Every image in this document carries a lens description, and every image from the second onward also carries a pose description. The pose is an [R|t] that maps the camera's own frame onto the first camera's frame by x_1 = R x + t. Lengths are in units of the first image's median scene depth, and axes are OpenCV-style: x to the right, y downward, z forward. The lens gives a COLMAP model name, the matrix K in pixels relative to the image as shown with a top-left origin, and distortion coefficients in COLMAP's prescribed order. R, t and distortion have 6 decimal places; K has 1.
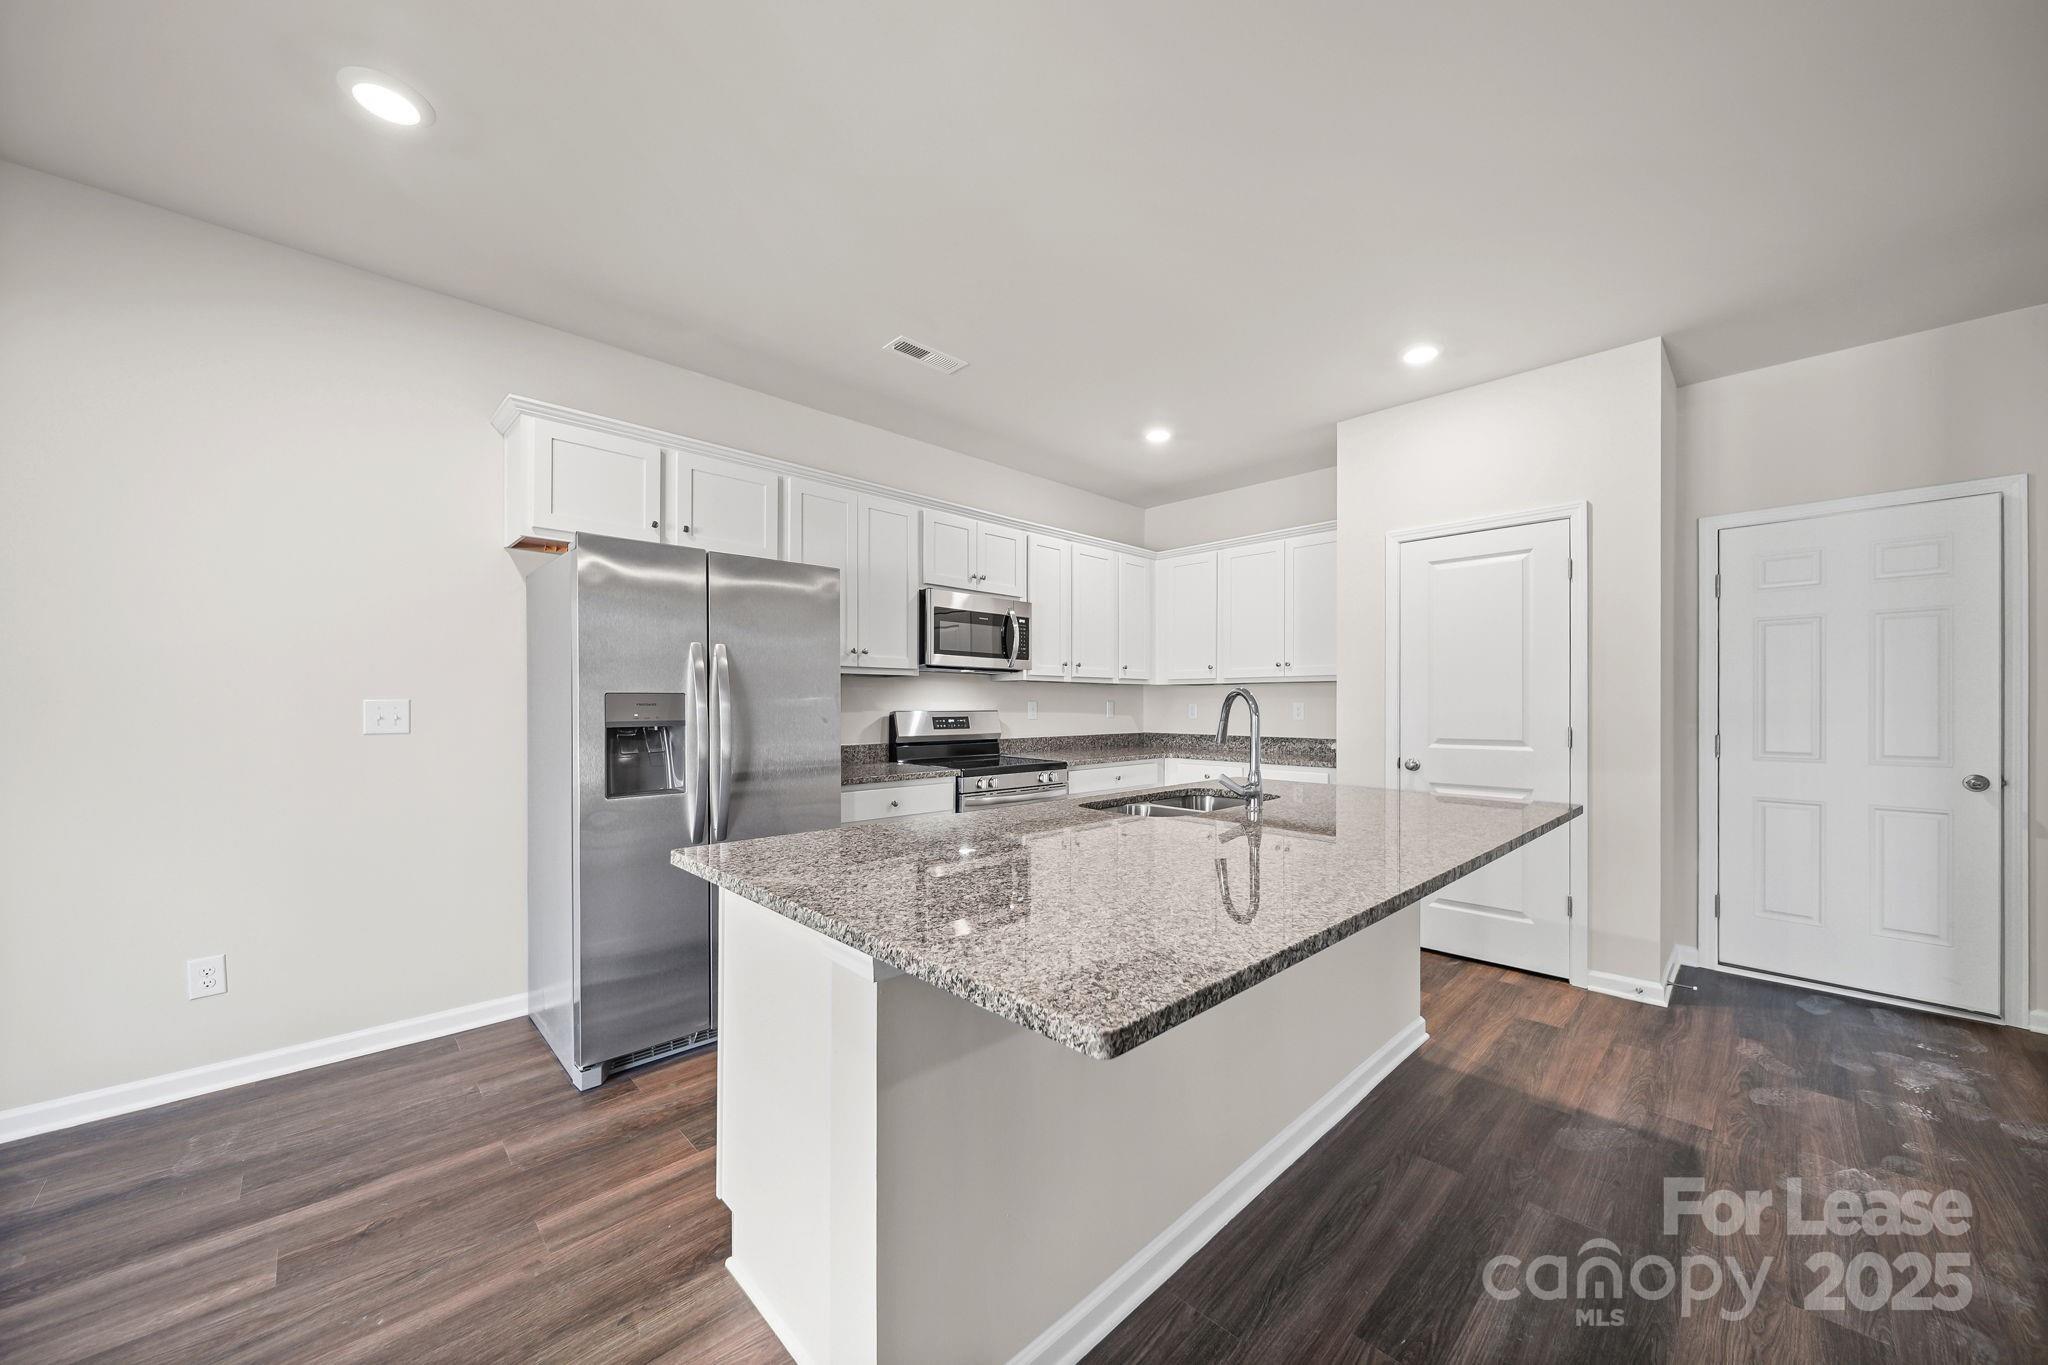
lens RADIAL K [[733.4, 0, 1053.5], [0, 733.4, 705.2], [0, 0, 1]] dist [-0.003400, -0.000642]
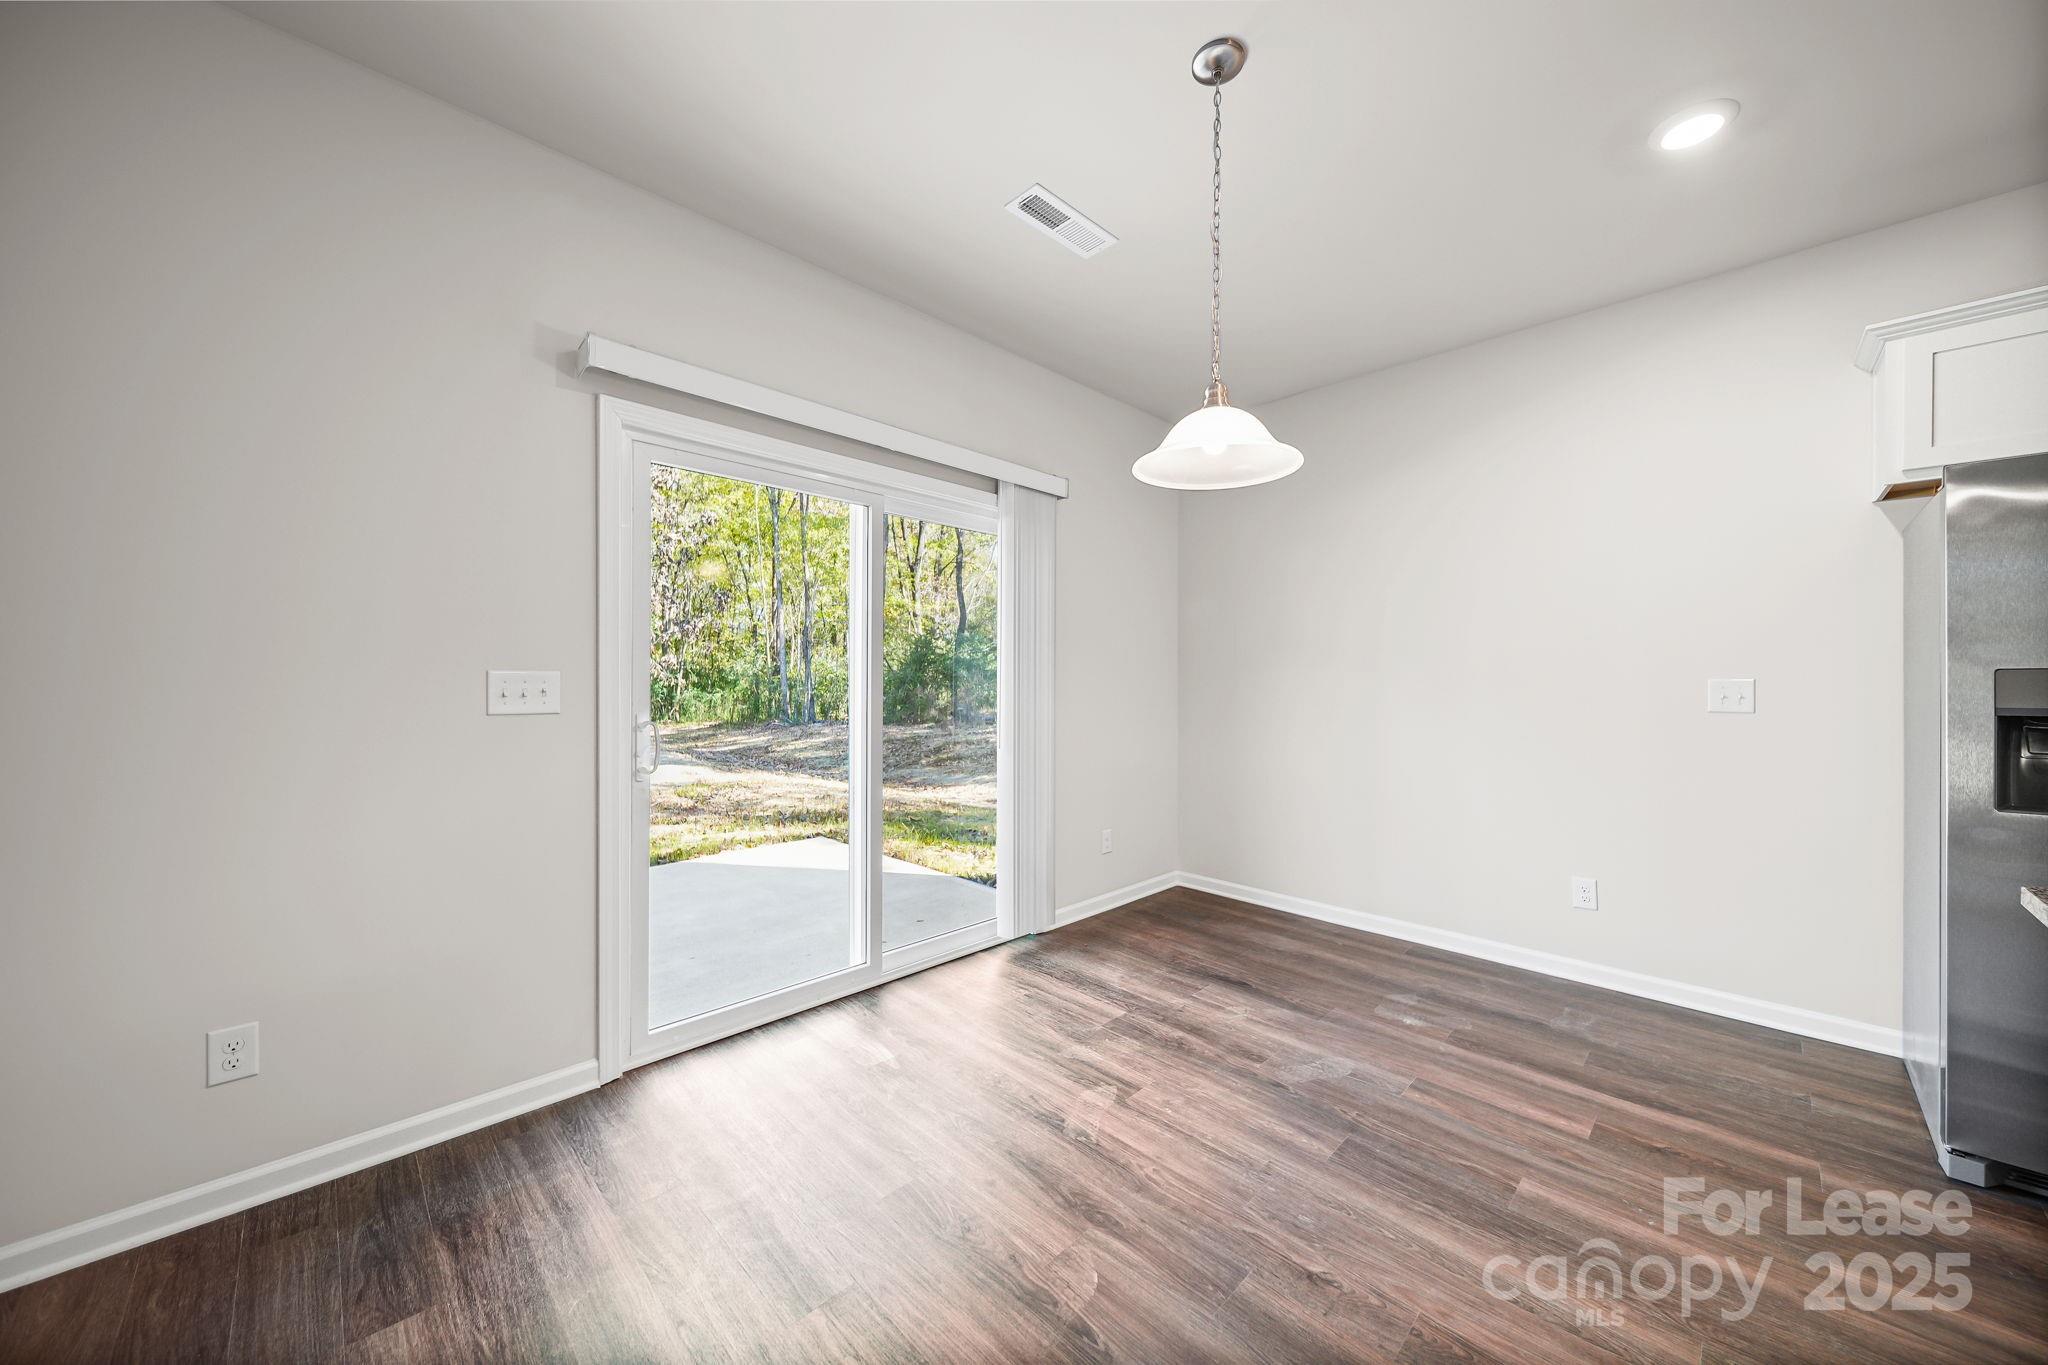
lens RADIAL K [[733.4, 0, 1031.9], [0, 733.4, 683.7], [0, 0, 1]] dist [-0.003400, -0.000642]
pose [[-0.006352, 0.000530, -0.999980, 0.125650], [-0.003653, 0.999993, 0.000553, 0.001718], [0.999973, 0.003656, -0.006350, 0.017816]]
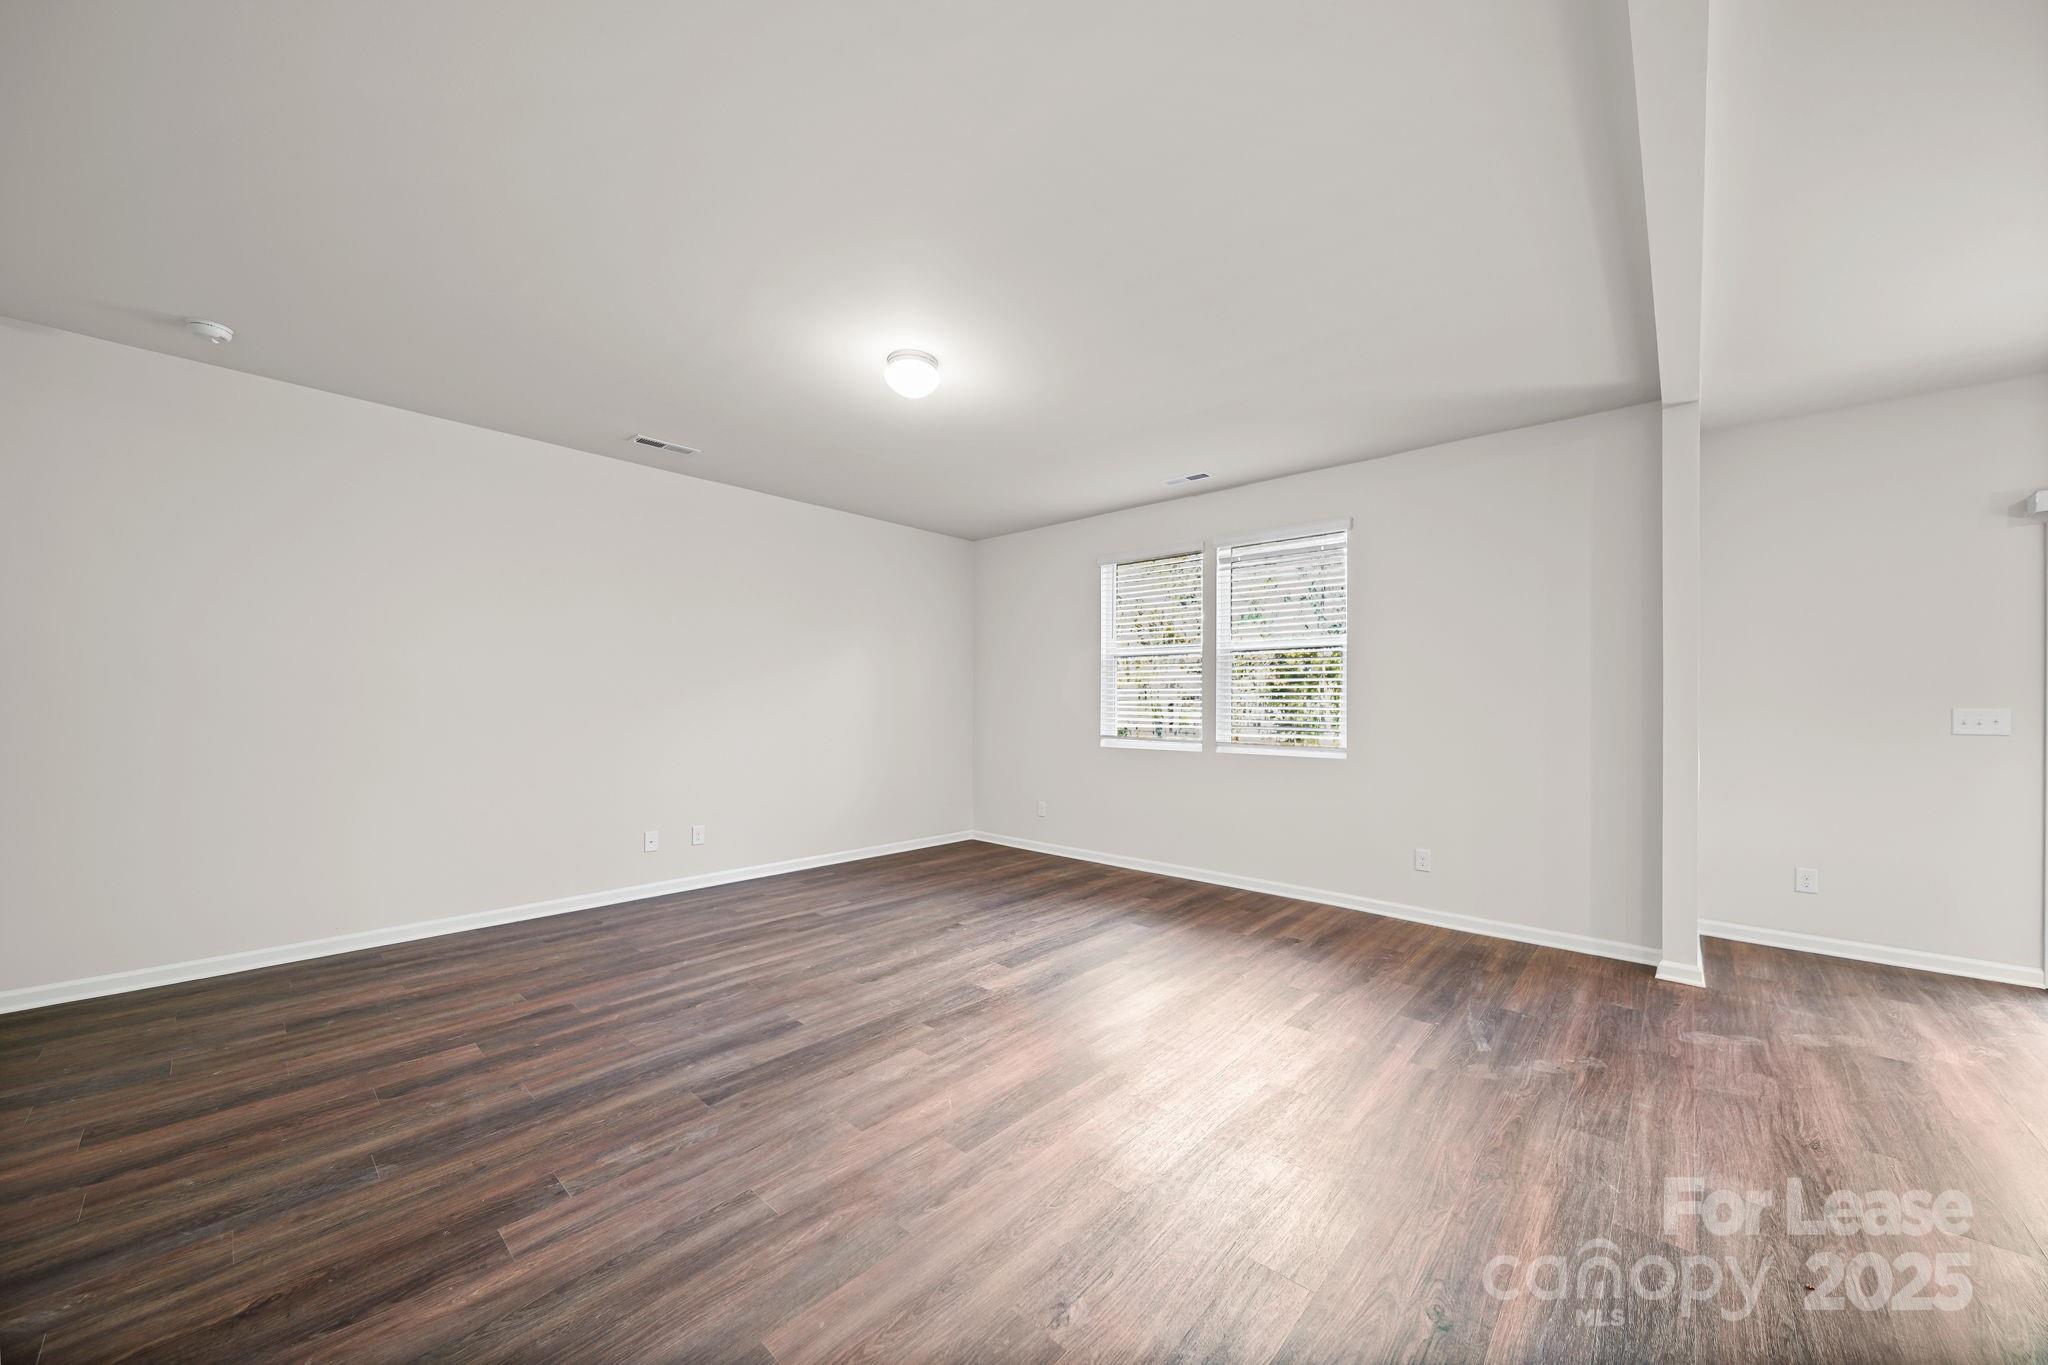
lens RADIAL K [[733.4, 0, 1013.7], [0, 733.4, 699.6], [0, 0, 1]] dist [-0.003400, -0.000642]
pose [[-0.999638, -0.010085, -0.024957, 1.085094], [-0.010111, 0.999948, 0.000891, -0.009907], [0.024947, 0.001143, -0.999688, 0.711972]]
